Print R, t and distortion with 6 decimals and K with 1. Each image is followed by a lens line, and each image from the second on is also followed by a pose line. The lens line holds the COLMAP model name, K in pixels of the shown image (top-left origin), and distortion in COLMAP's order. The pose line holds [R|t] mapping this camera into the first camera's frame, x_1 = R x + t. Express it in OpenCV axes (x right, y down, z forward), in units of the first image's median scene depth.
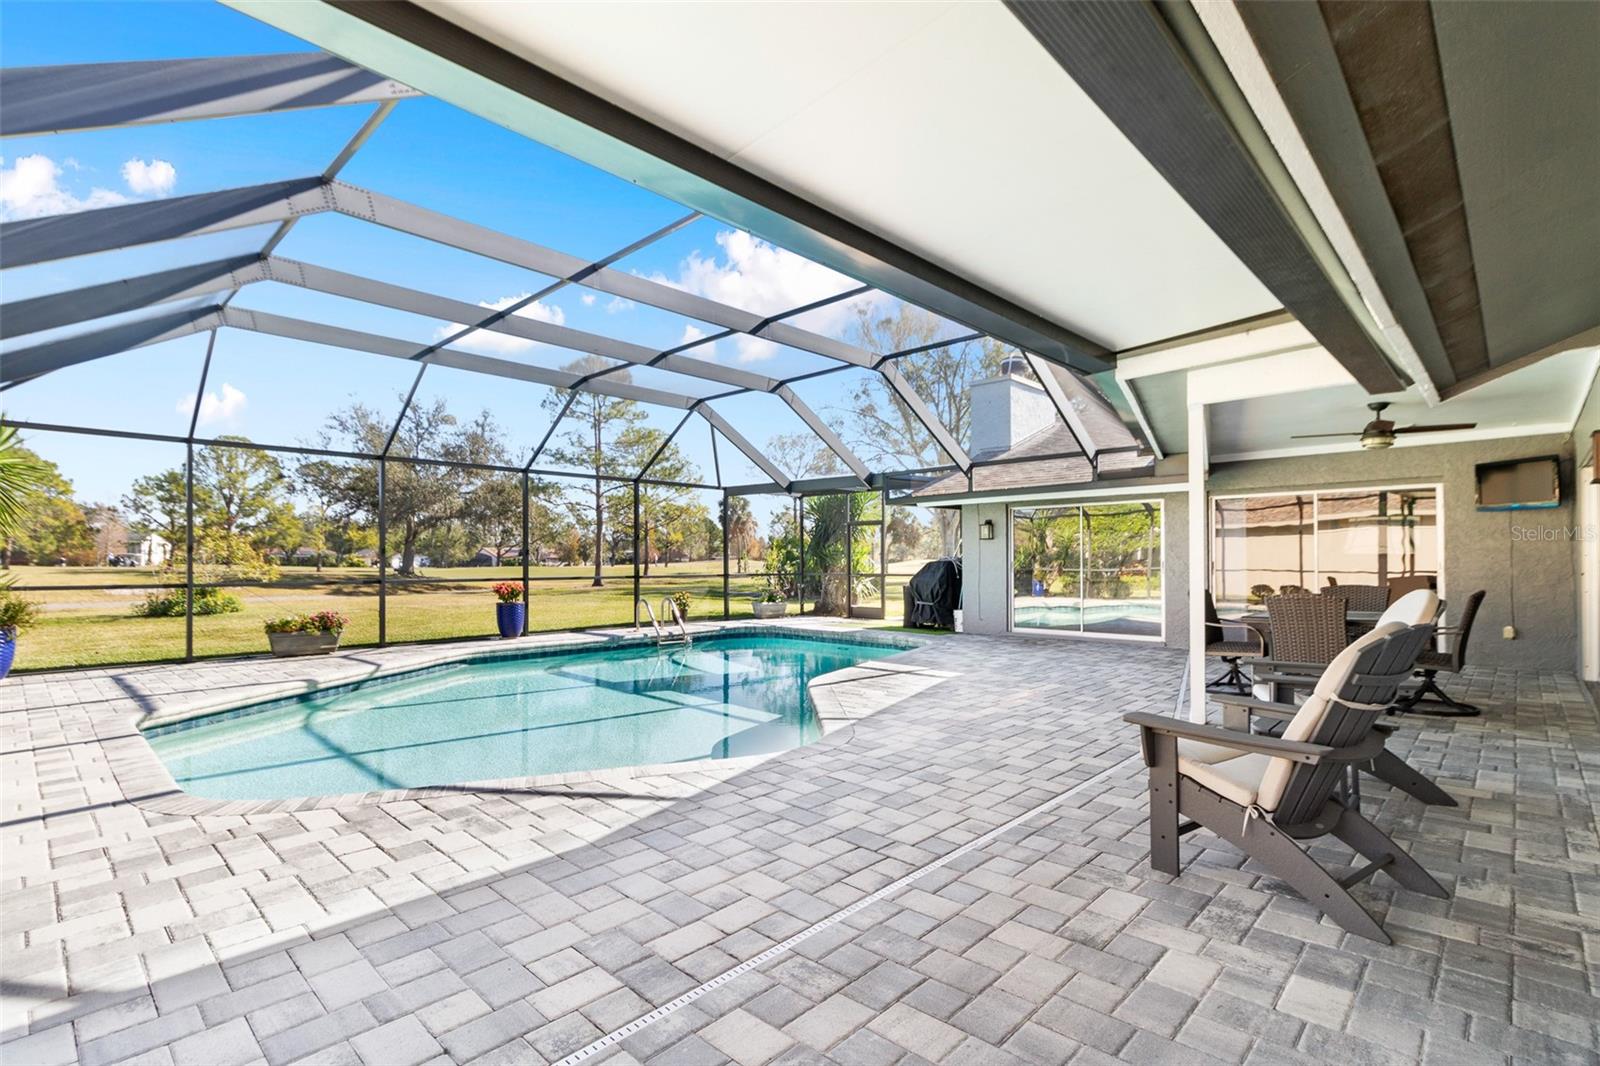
lens RADIAL K [[747.2, 0, 837.8], [0, 747.2, 569.5], [0, 0, 1]] dist [0.009733, 0.000412]
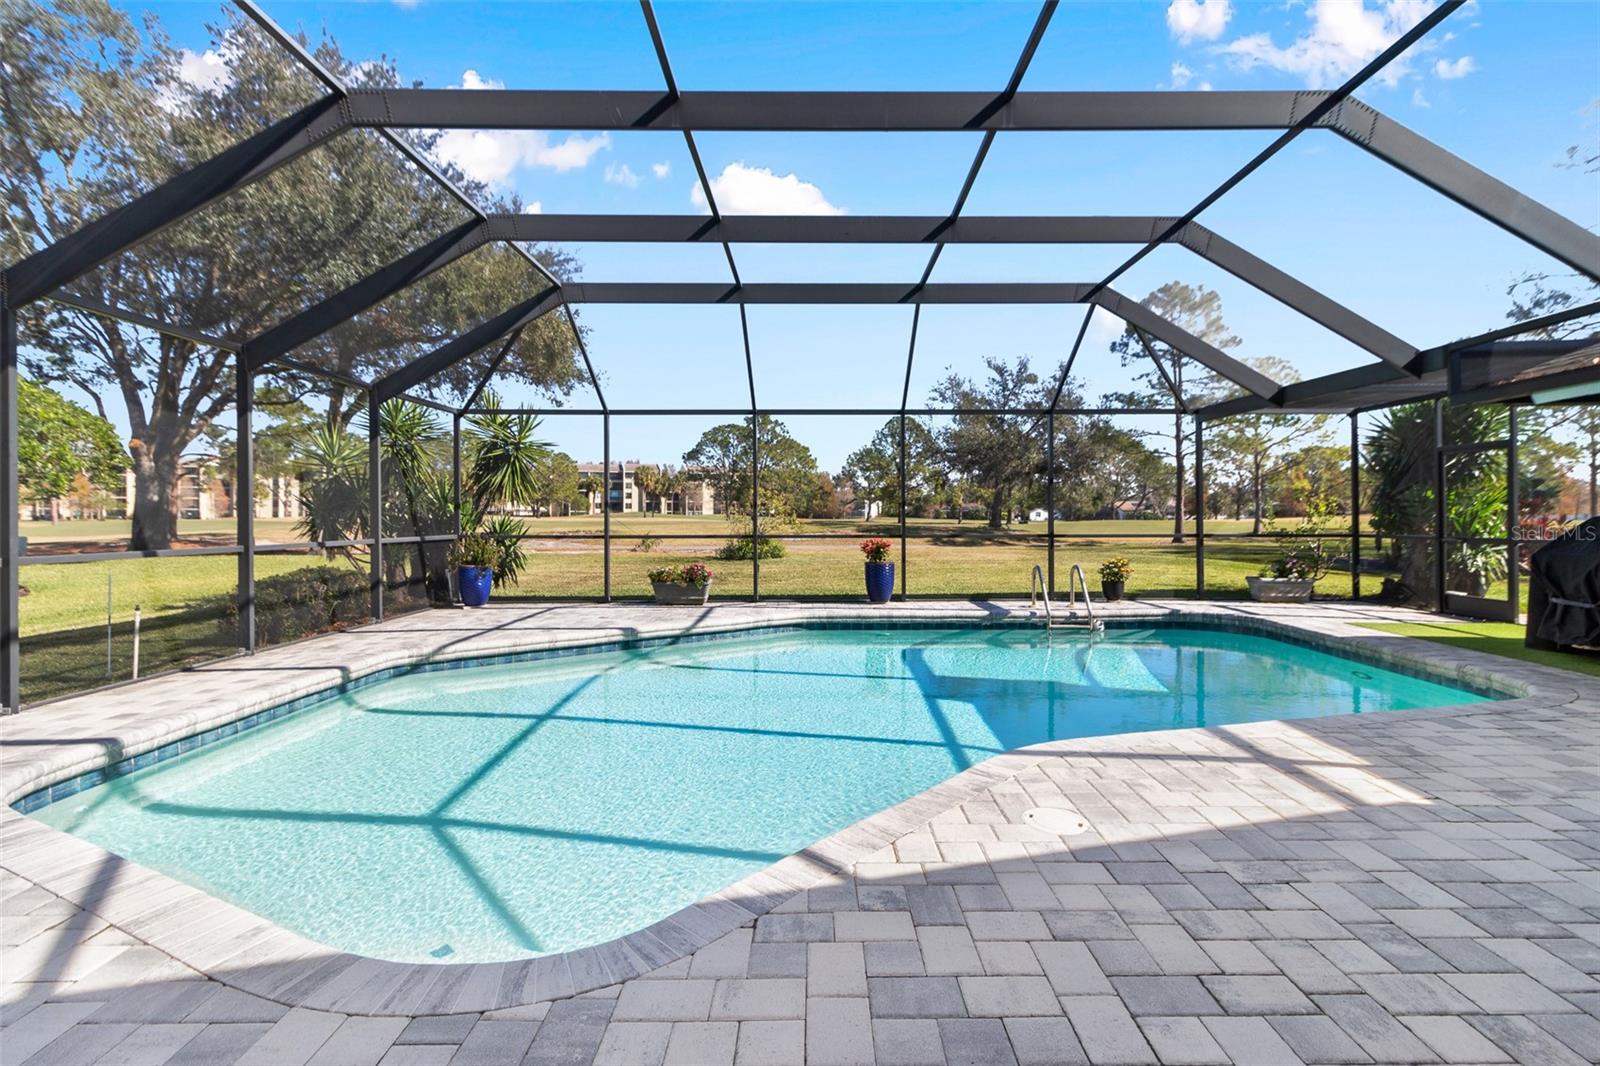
lens RADIAL K [[747.2, 0, 803.7], [0, 747.2, 522.9], [0, 0, 1]] dist [0.009733, 0.000412]
pose [[0.677719, 0.007218, -0.735286, 0.135368], [-0.007492, 0.999968, 0.002911, -0.003795], [0.735283, 0.003536, 0.677751, 0.302248]]
